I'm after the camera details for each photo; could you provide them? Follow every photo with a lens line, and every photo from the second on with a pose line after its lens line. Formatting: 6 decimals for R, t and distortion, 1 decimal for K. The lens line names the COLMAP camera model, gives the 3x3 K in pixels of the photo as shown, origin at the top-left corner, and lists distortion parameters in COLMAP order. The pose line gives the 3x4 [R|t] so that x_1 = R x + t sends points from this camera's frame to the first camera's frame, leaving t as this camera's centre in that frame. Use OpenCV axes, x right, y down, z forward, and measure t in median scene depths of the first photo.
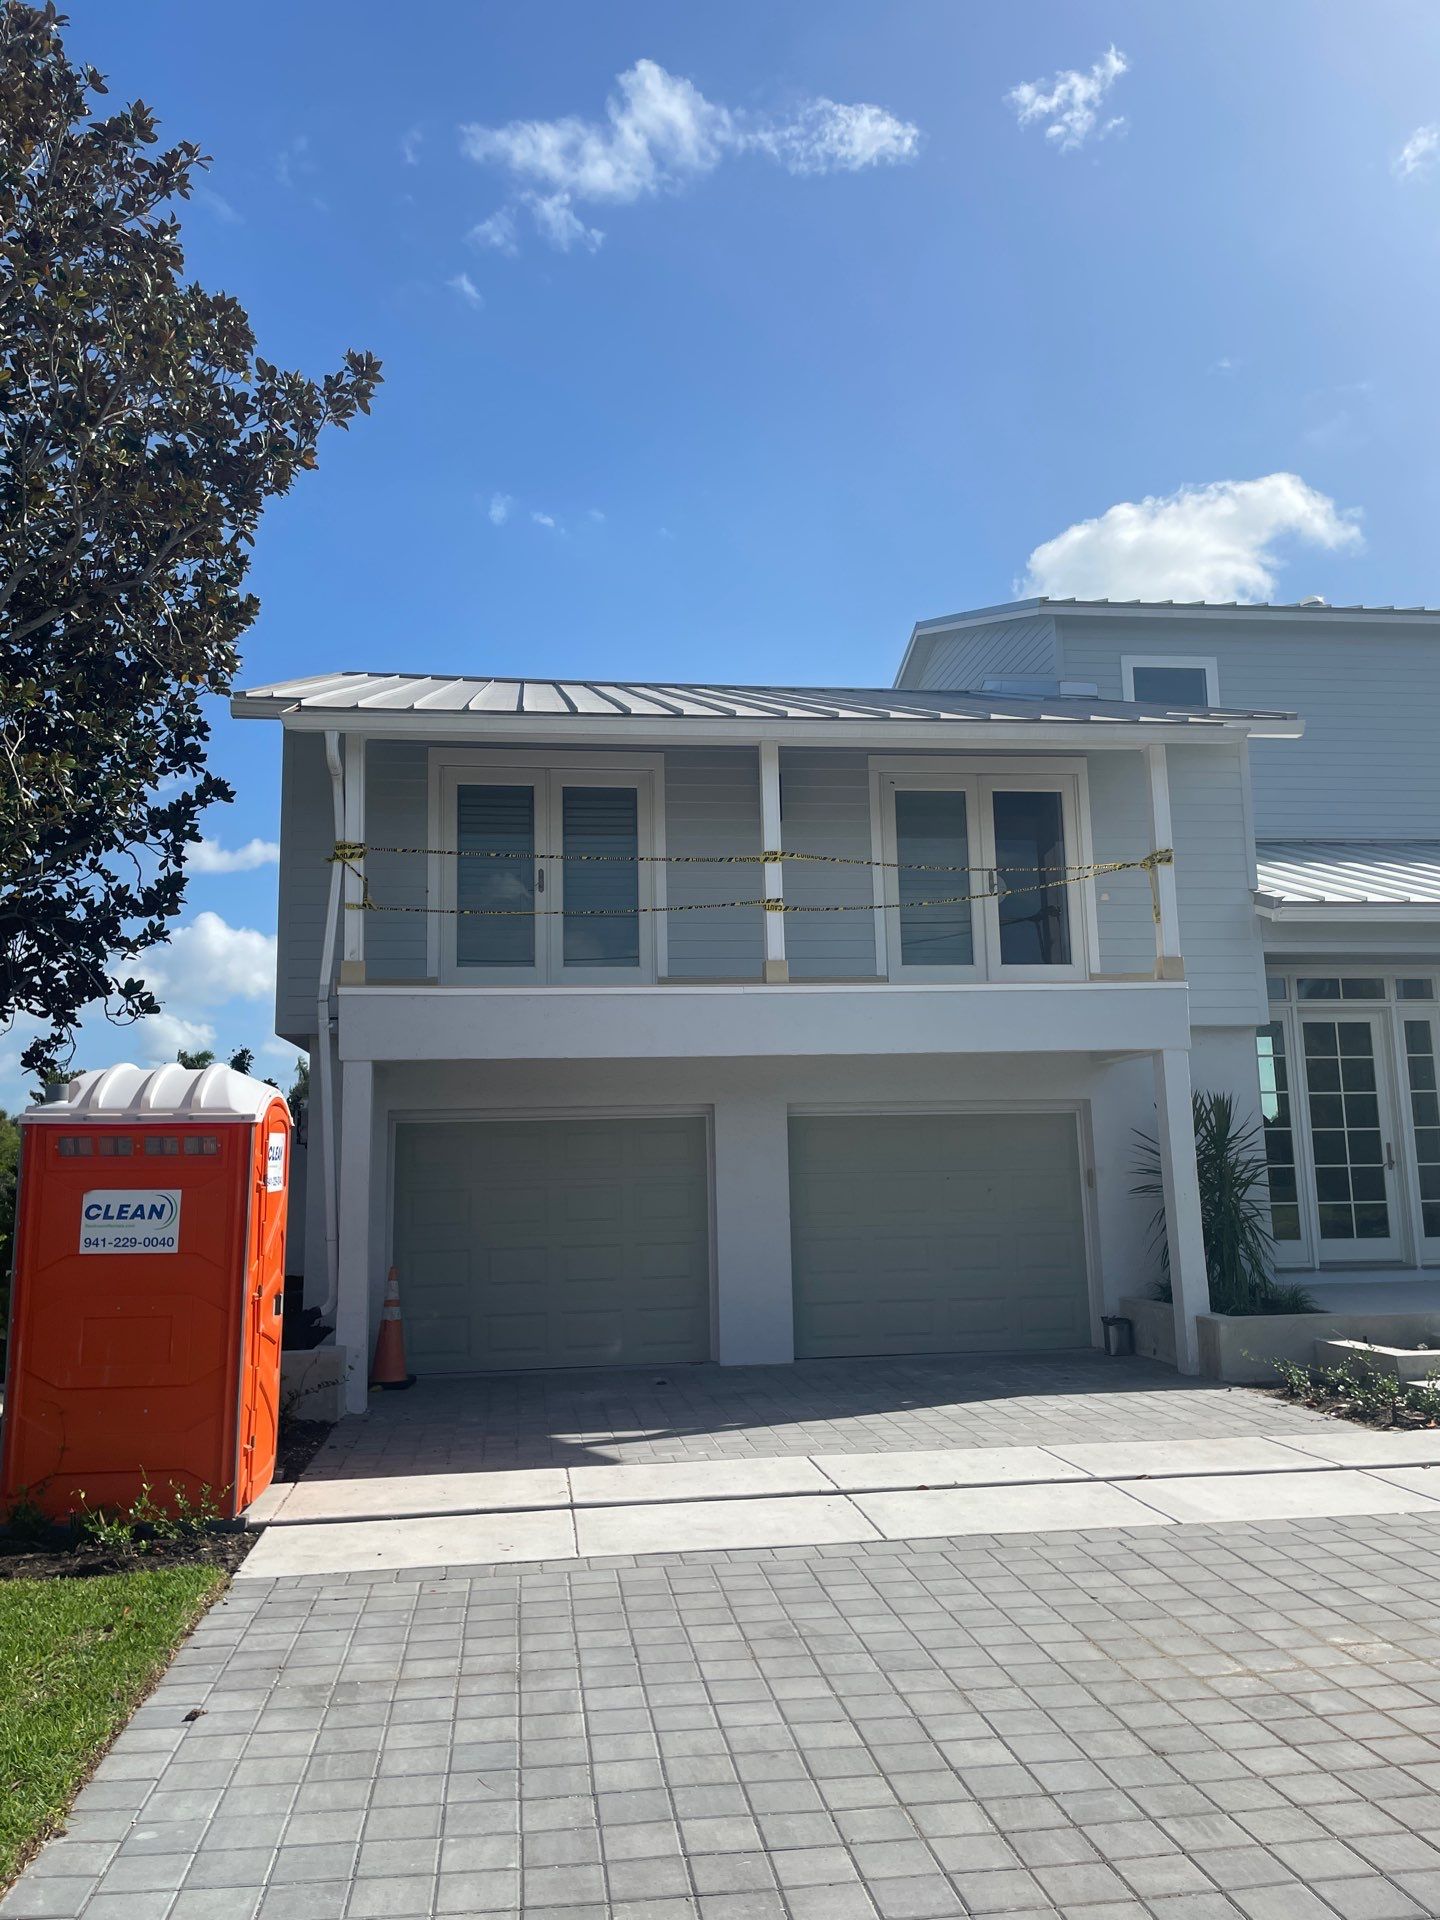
lens RADIAL K [[1457.3, 0, 710.1], [0, 1457.3, 960.6], [0, 0, 1]] dist [0.069223, -0.005403]
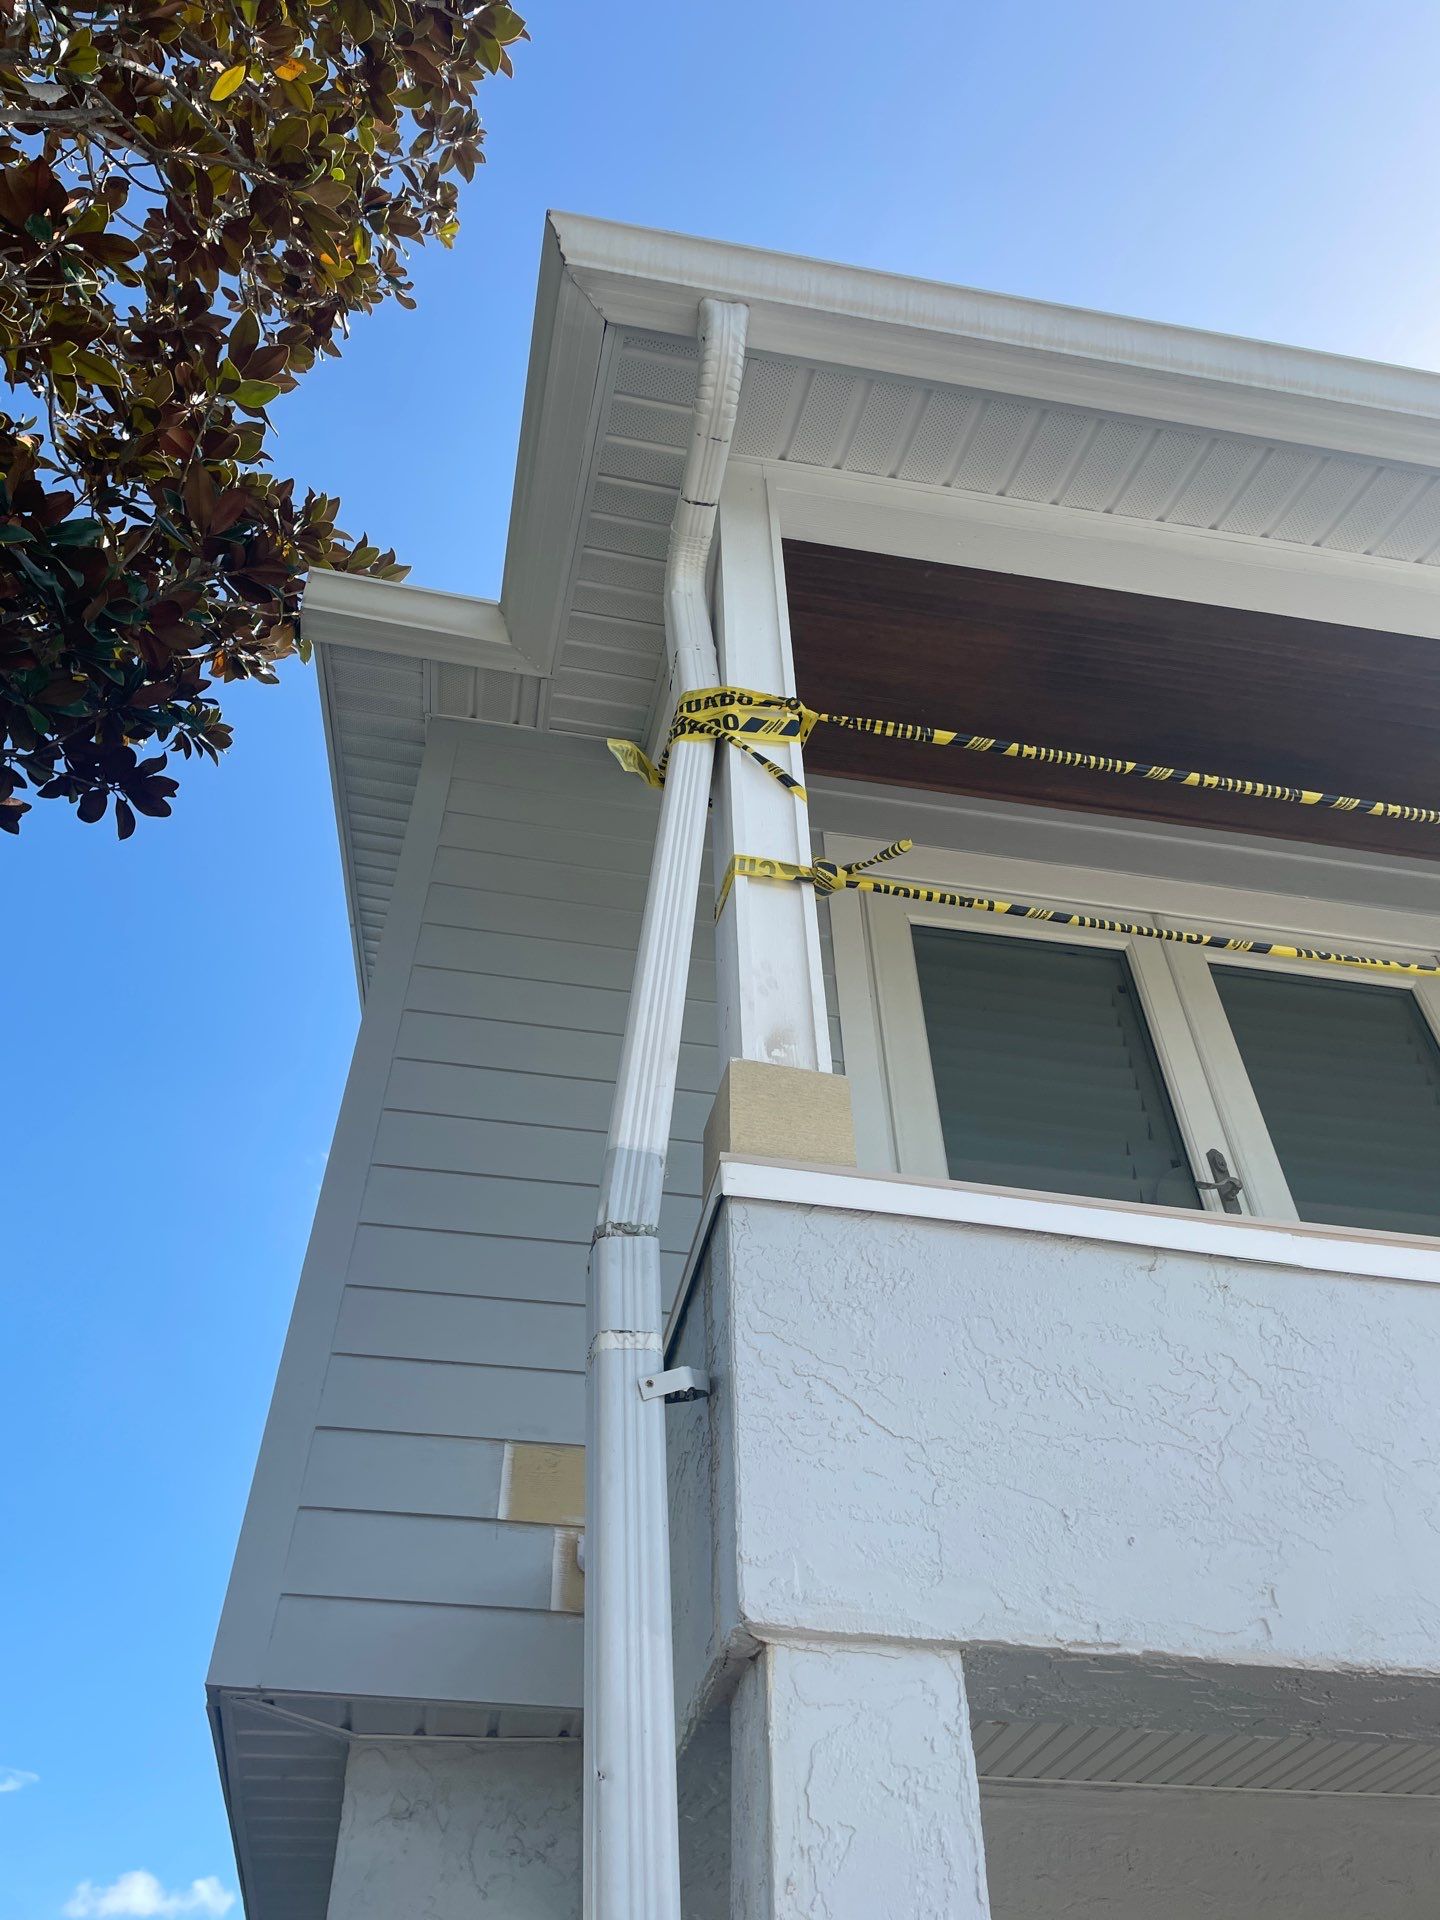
lens RADIAL K [[1457.3, 0, 710.1], [0, 1457.3, 960.6], [0, 0, 1]] dist [0.069223, -0.005403]
pose [[0.998588, 0.048282, 0.022135, -0.237311], [-0.026235, 0.810723, -0.584842, 0.089539], [-0.046182, 0.583435, 0.810845, 0.773288]]
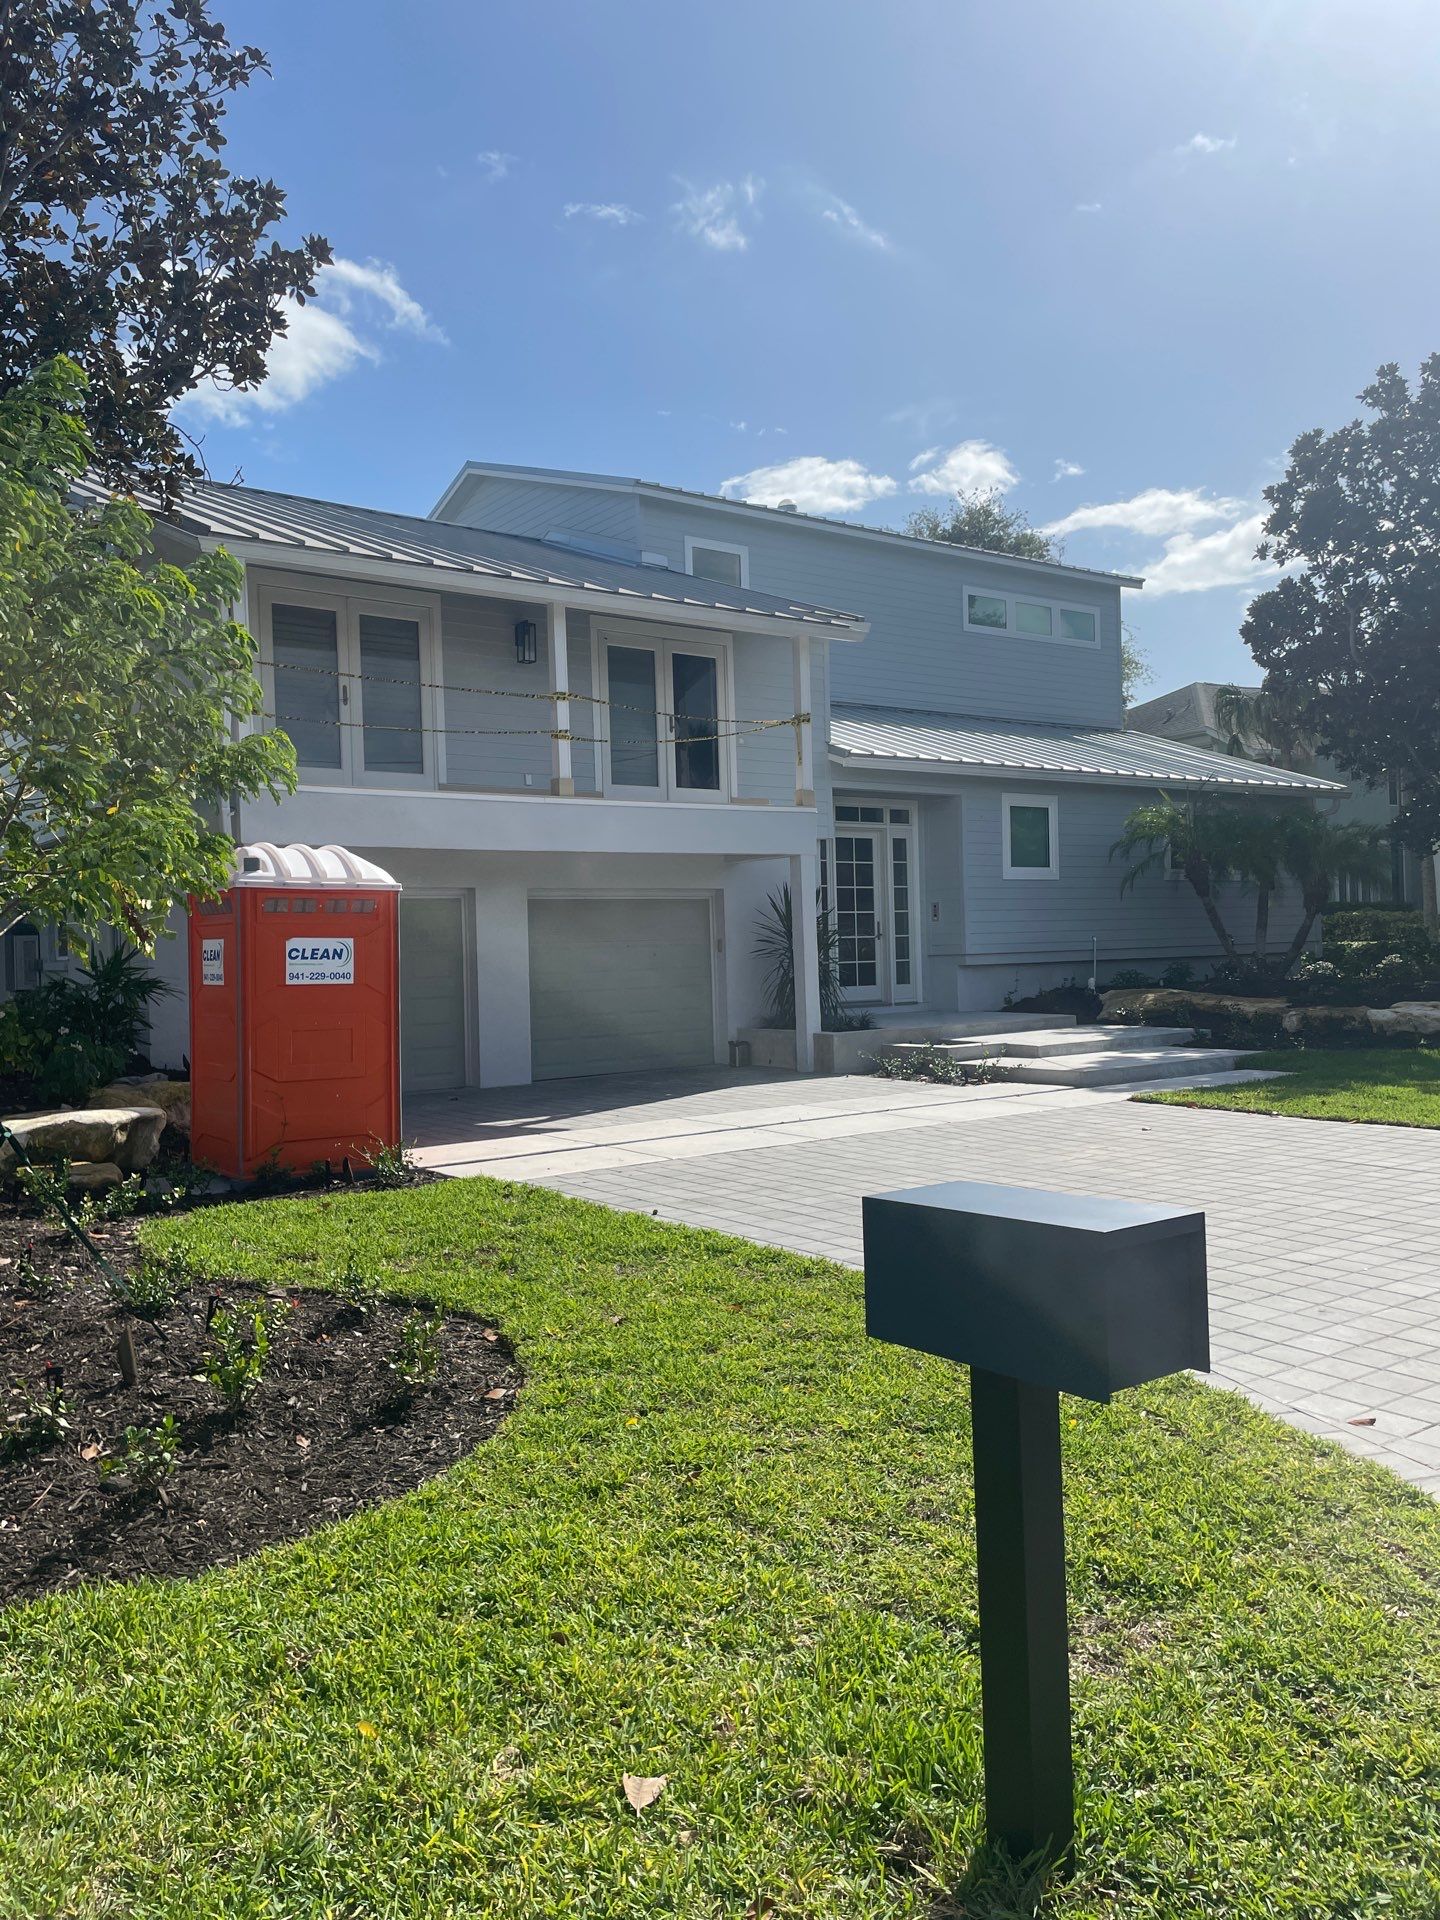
lens RADIAL K [[1457.3, 0, 710.1], [0, 1457.3, 960.6], [0, 0, 1]] dist [0.069223, -0.005403]
pose [[0.876258, -0.006061, 0.481803, -0.448801], [-0.060594, 0.990597, 0.122664, -0.006134], [-0.478016, -0.136680, 0.867651, -0.207317]]
